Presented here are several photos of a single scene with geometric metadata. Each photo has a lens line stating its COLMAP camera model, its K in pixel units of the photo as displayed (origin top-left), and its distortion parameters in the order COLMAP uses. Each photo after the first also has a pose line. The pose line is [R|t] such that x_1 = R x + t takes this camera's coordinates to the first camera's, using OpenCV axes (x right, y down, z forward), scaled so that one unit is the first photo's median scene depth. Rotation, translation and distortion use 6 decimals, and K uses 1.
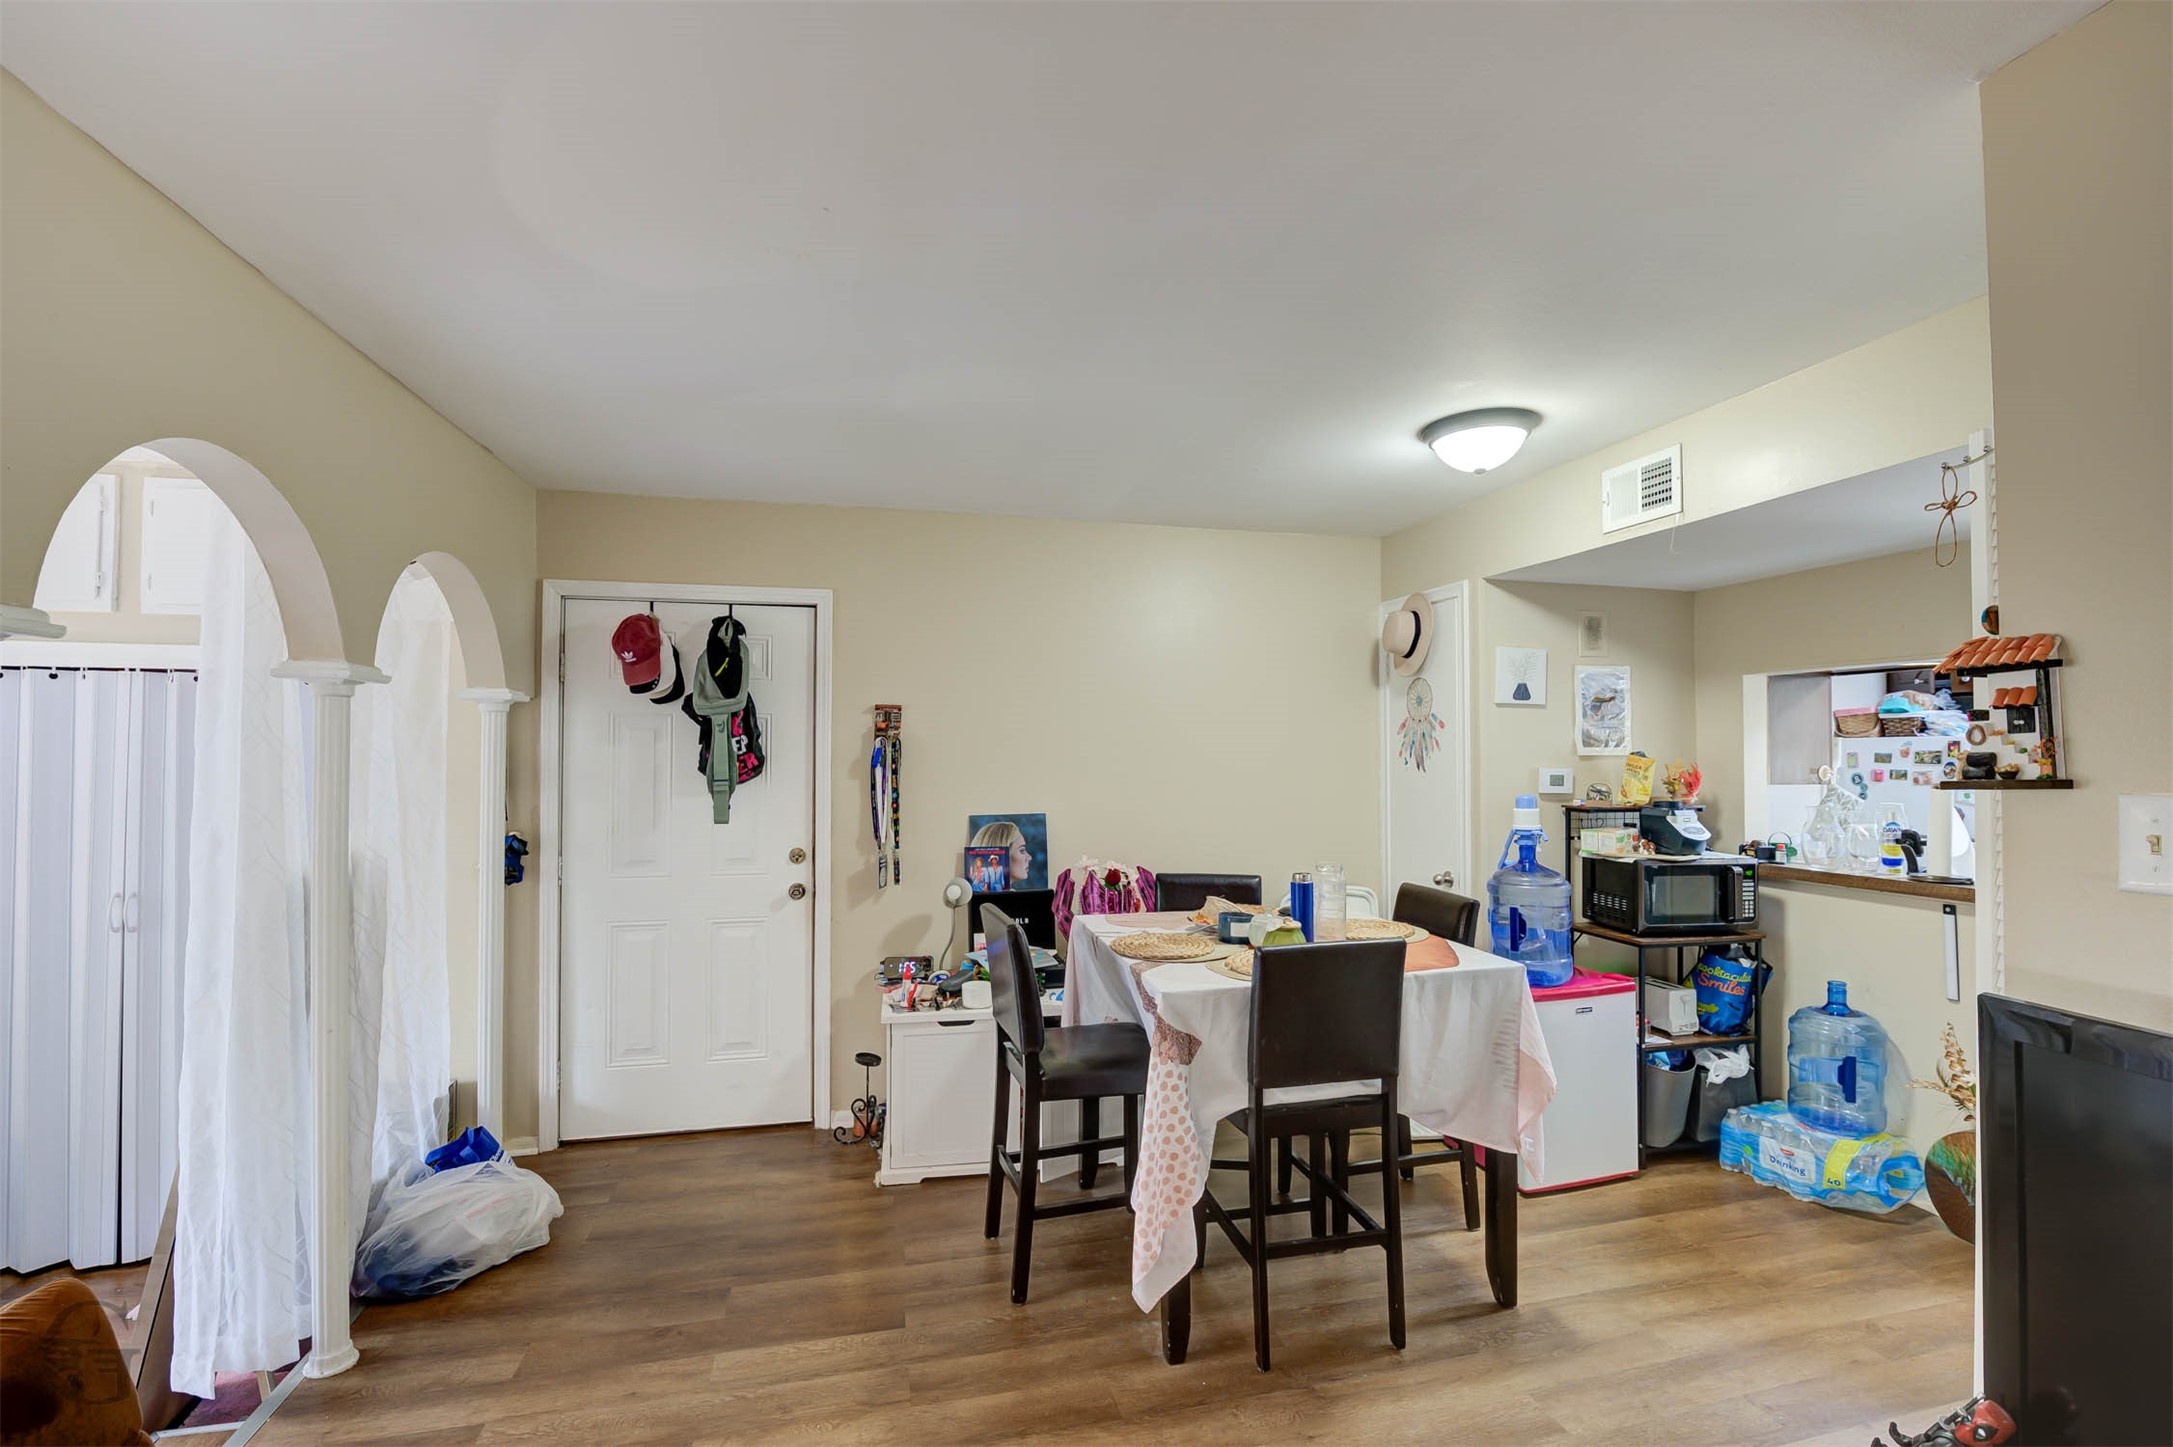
lens RADIAL K [[949.5, 0, 1092.7], [0, 949.5, 735.6], [0, 0, 1]] dist [-0.003536, -0.012587]
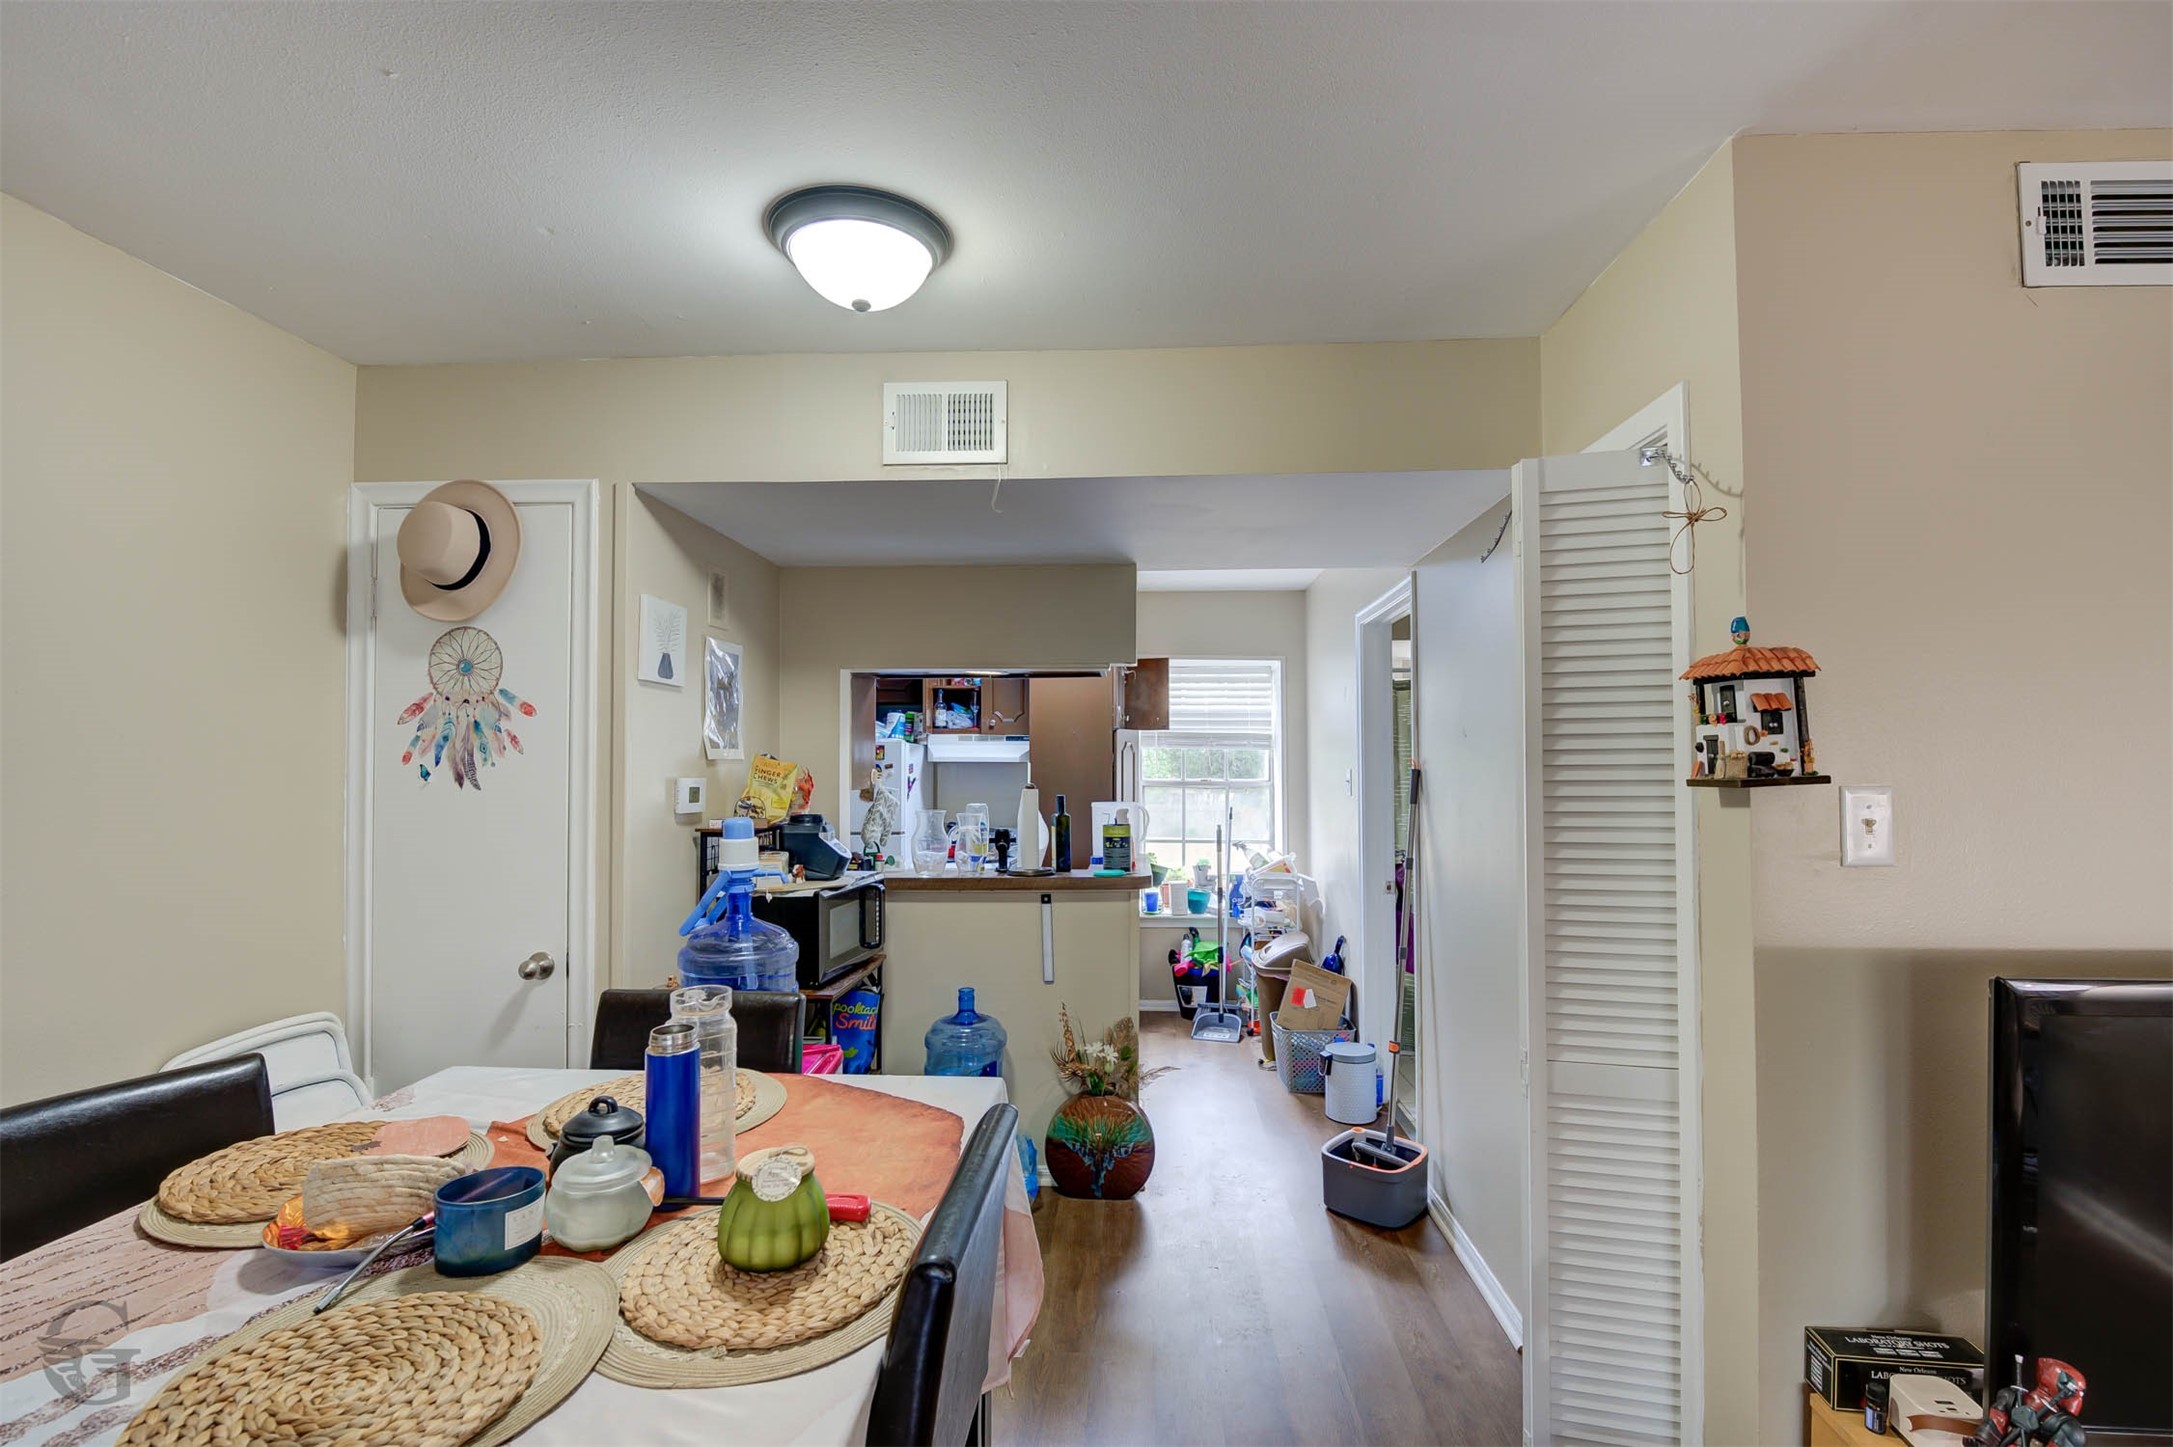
lens RADIAL K [[949.5, 0, 1092.7], [0, 949.5, 735.6], [0, 0, 1]] dist [-0.003536, -0.012587]
pose [[0.286252, 0.019251, 0.957961, -0.110008], [-0.014809, 0.999768, -0.015666, 0.010010], [-0.958040, -0.009702, 0.286471, 0.523249]]
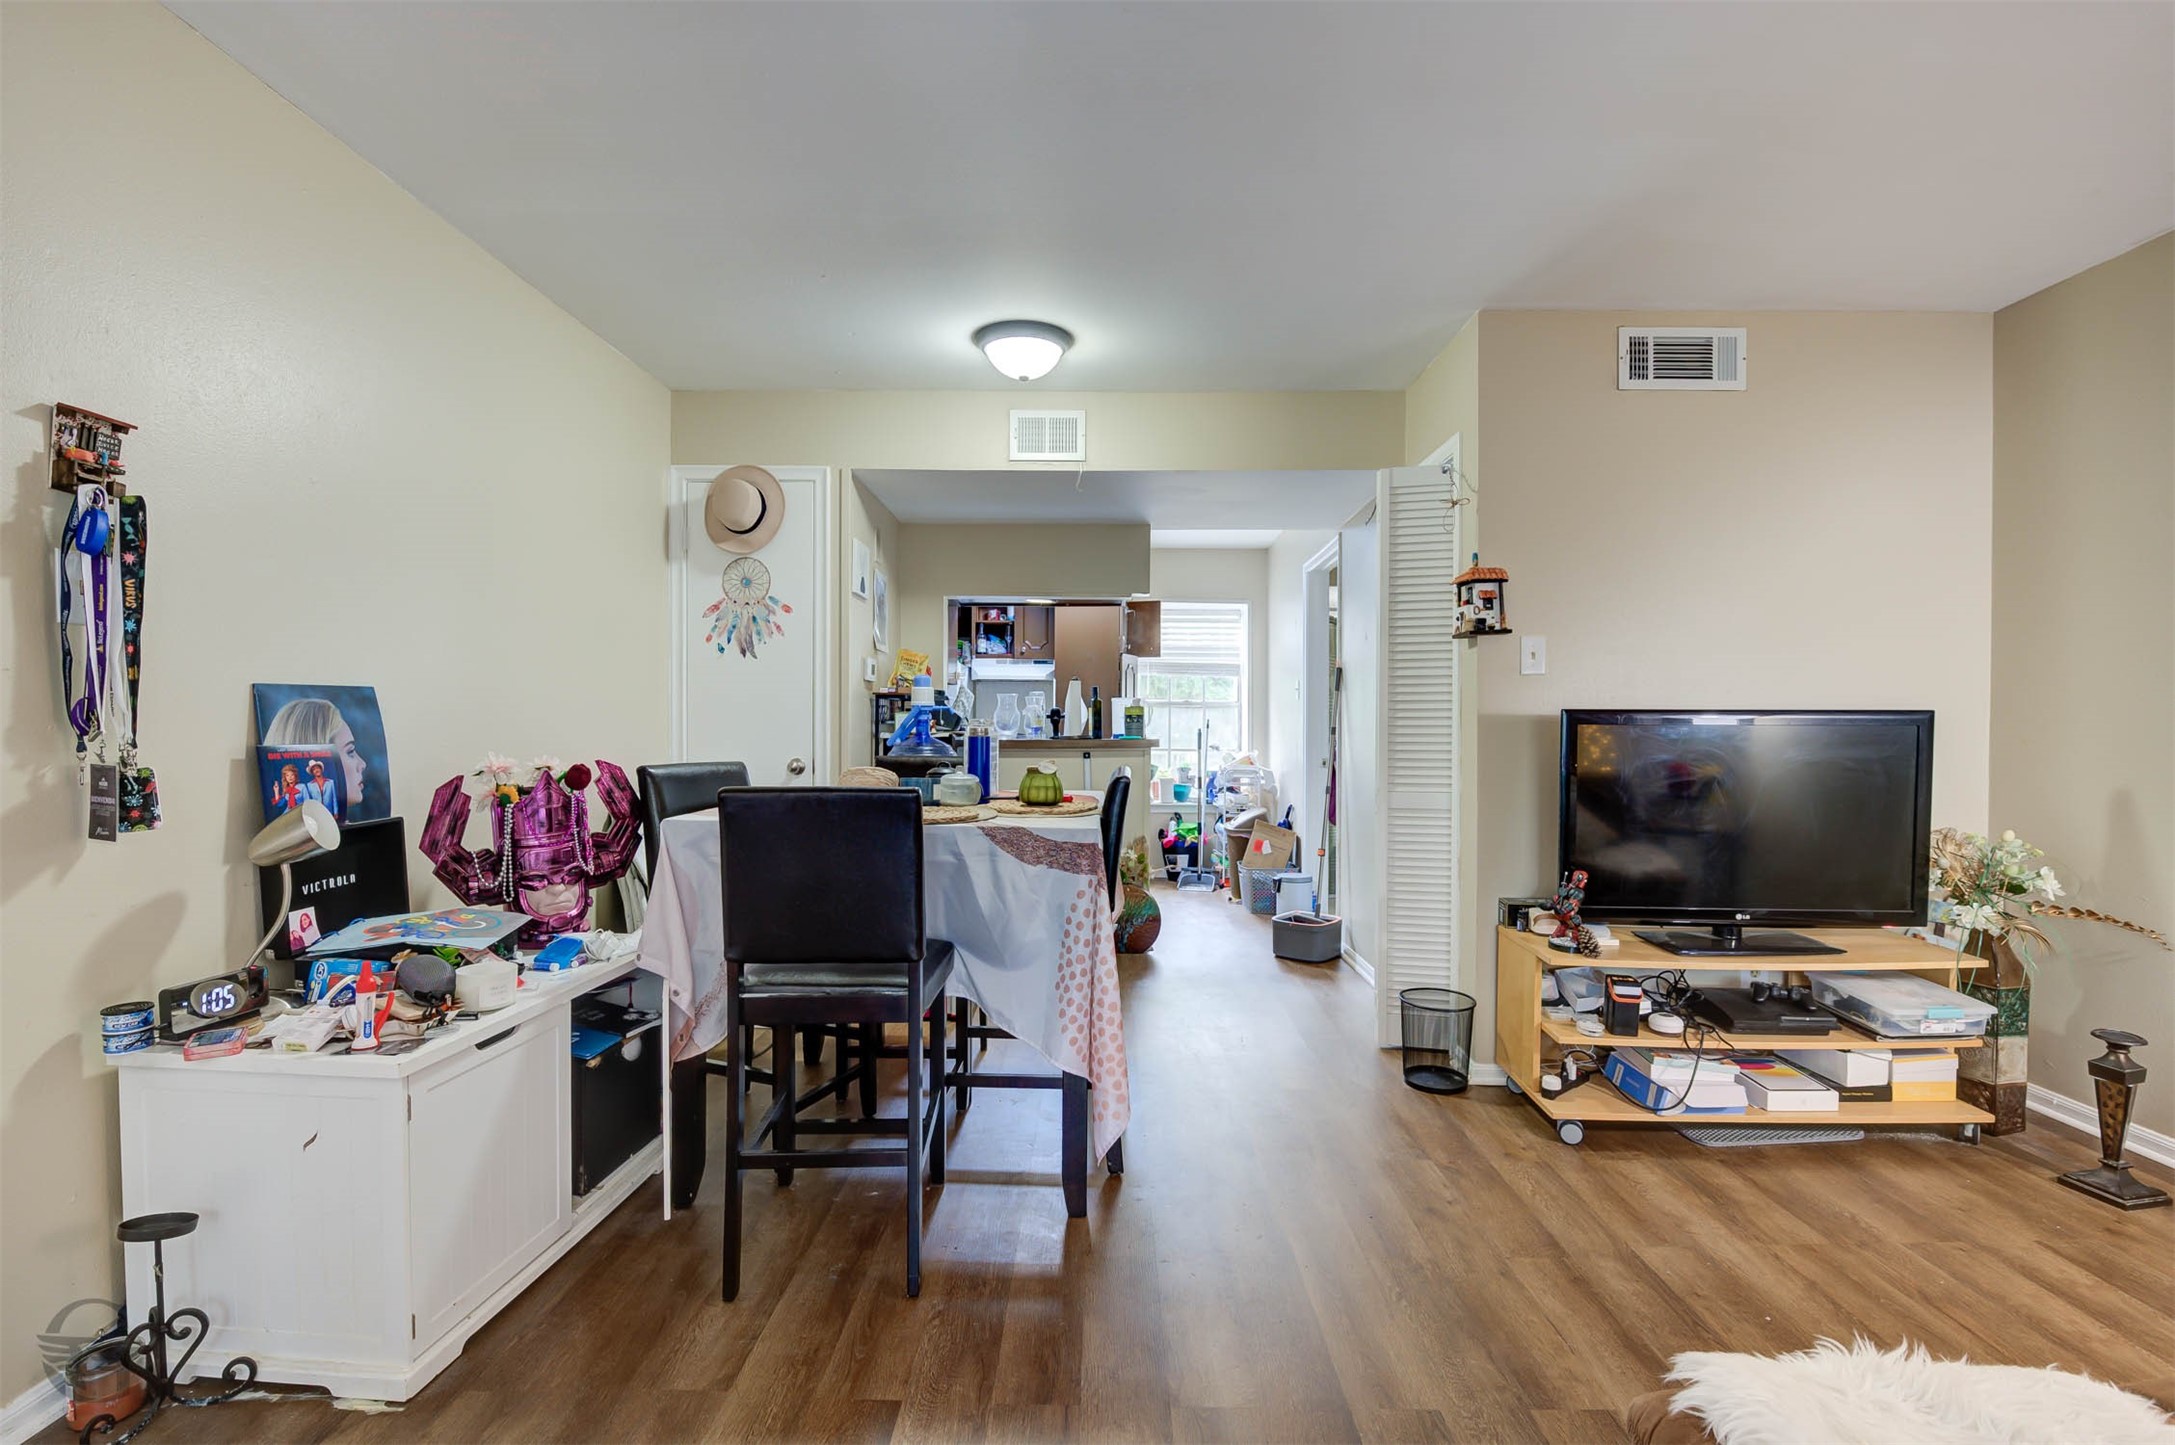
lens RADIAL K [[950.4, 0, 1093.7], [0, 950.4, 734.6], [0, 0, 1]] dist [-0.003536, -0.012587]
pose [[0.250501, -0.012818, 0.968032, -0.531948], [-0.021061, 0.999604, 0.018686, 0.099162], [-0.967887, -0.025069, 0.250131, 0.484367]]
